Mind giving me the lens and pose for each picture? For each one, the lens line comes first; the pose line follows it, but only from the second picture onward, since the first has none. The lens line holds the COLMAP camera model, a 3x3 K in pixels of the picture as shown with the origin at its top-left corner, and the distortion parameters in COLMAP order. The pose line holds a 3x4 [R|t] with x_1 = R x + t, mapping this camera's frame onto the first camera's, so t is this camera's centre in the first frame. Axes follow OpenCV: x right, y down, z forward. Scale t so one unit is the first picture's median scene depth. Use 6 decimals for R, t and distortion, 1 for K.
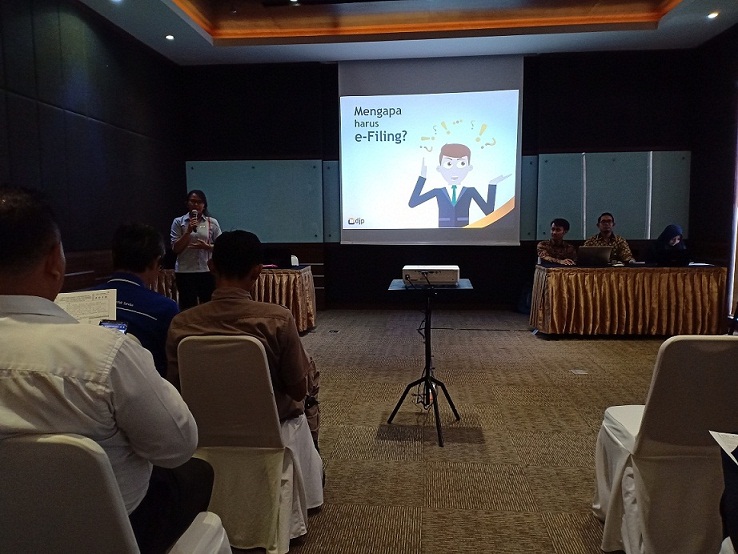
lens RADIAL K [[554.1, 0, 367.7], [0, 554.1, 280.4], [0, 0, 1]] dist [0.101036, -0.188559]
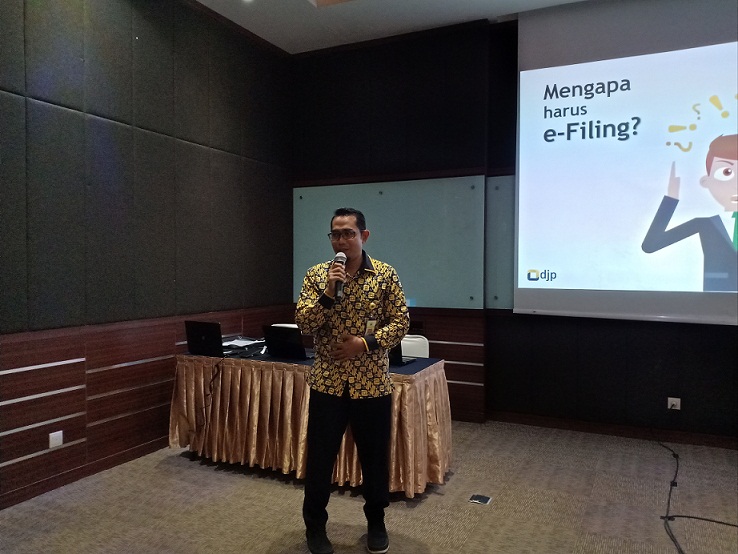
lens RADIAL K [[554.1, 0, 367.7], [0, 554.1, 280.4], [0, 0, 1]] dist [0.101036, -0.188559]
pose [[0.935297, 0.020981, -0.353242, 0.016311], [-0.045351, 0.997116, -0.060855, -0.058118], [0.350947, 0.072937, 0.933551, 0.389655]]
